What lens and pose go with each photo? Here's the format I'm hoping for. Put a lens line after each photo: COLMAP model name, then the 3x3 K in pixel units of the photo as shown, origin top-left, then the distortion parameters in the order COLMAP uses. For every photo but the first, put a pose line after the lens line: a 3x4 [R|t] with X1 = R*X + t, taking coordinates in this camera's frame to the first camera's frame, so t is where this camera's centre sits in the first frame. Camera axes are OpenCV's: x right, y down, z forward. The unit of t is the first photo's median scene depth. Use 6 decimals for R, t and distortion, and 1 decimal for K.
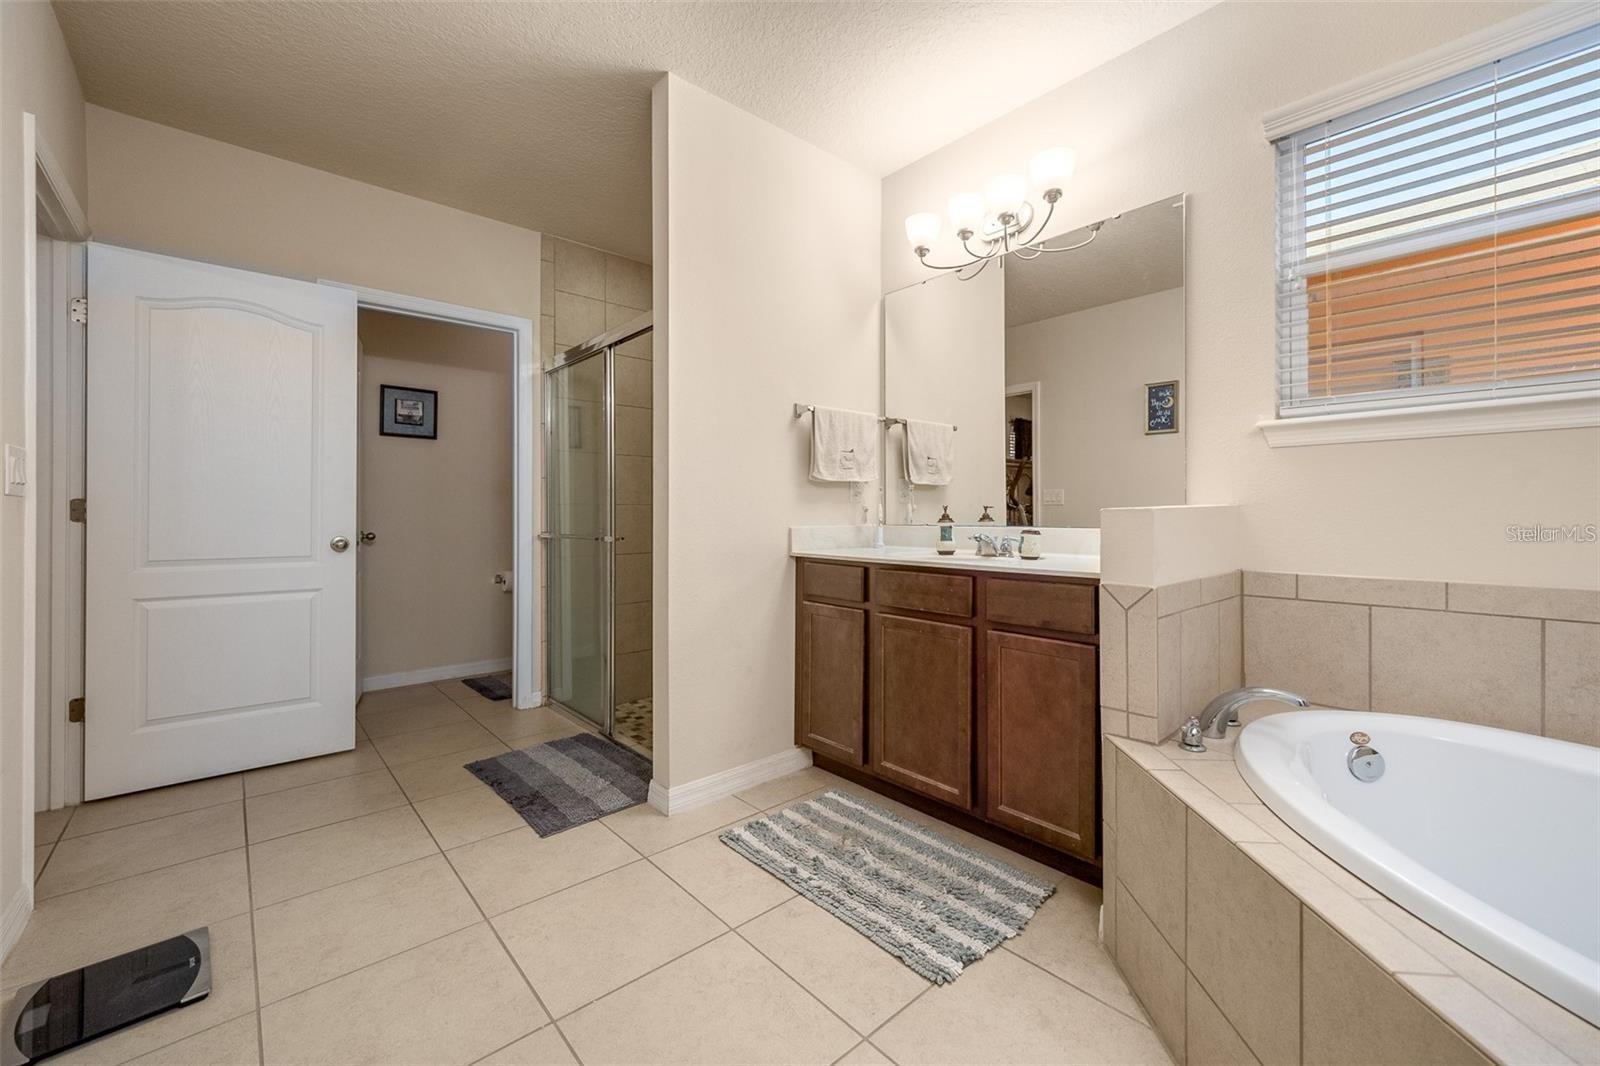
lens RADIAL K [[641.5, 0, 791.7], [0, 641.5, 529.6], [0, 0, 1]] dist [0.000755, 0.000072]
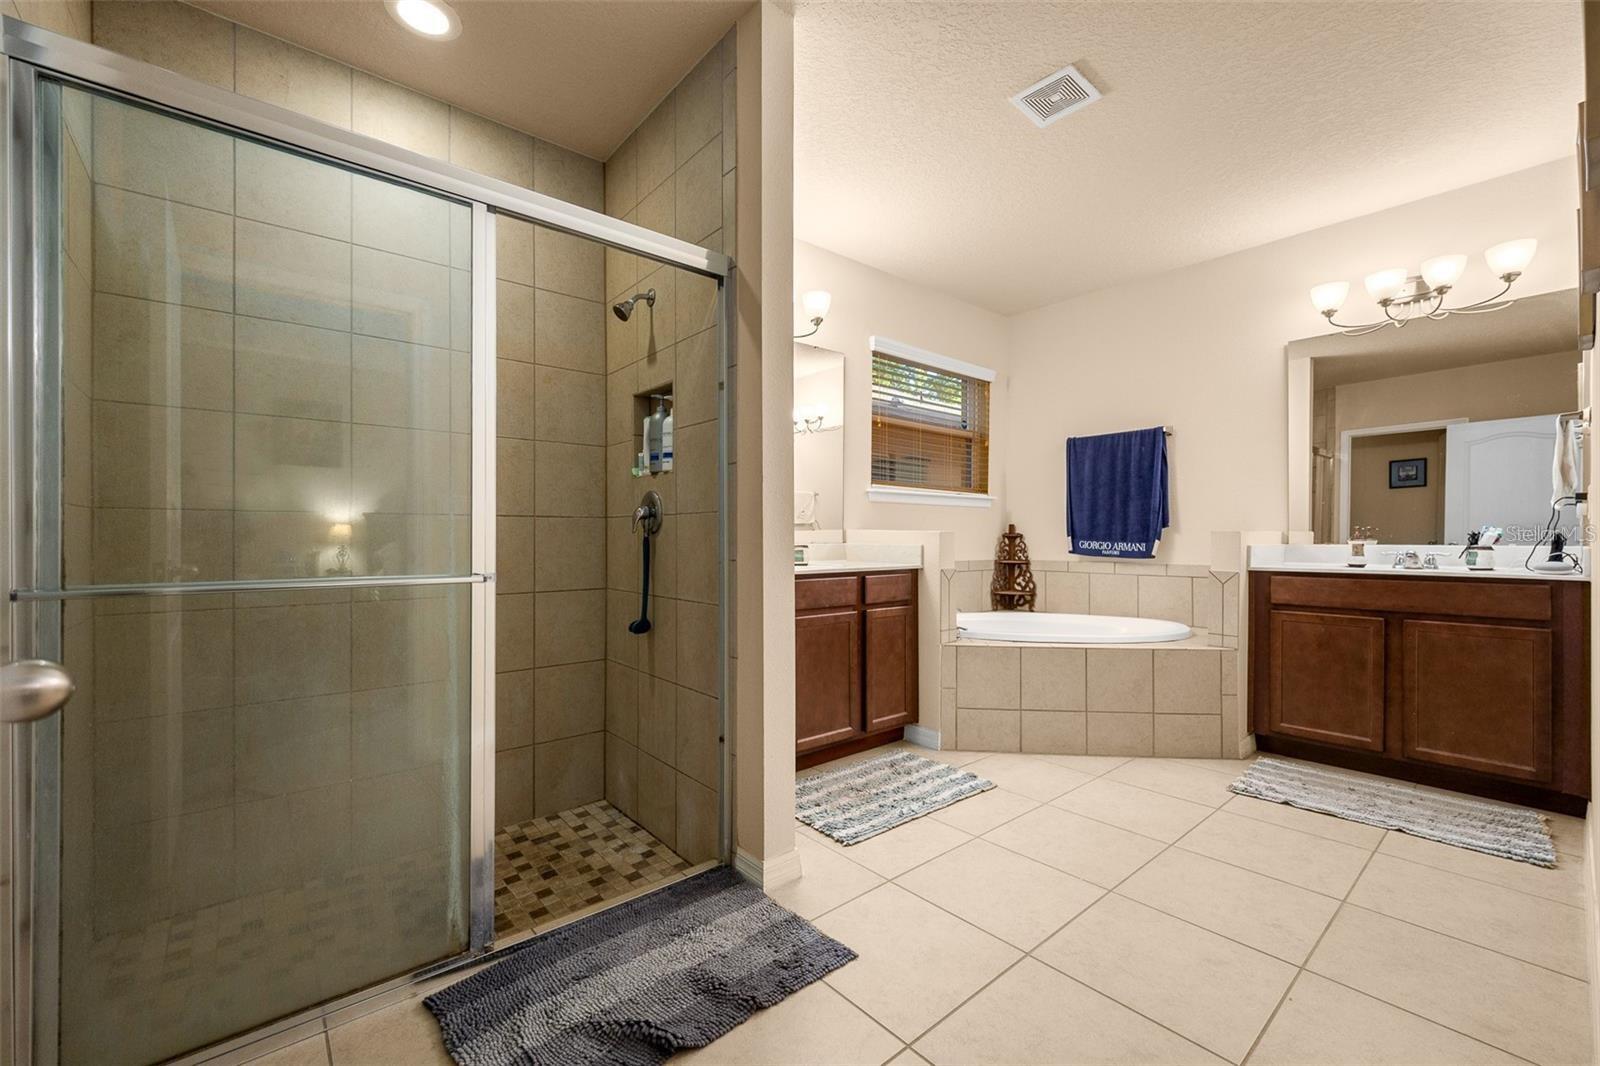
lens RADIAL K [[641.5, 0, 791.7], [0, 641.5, 529.6], [0, 0, 1]] dist [0.000755, 0.000072]
pose [[0.045659, 0.008964, 0.998917, -1.244583], [0.023466, 0.999674, -0.010043, -0.023108], [-0.998681, 0.023899, 0.045434, 1.112239]]
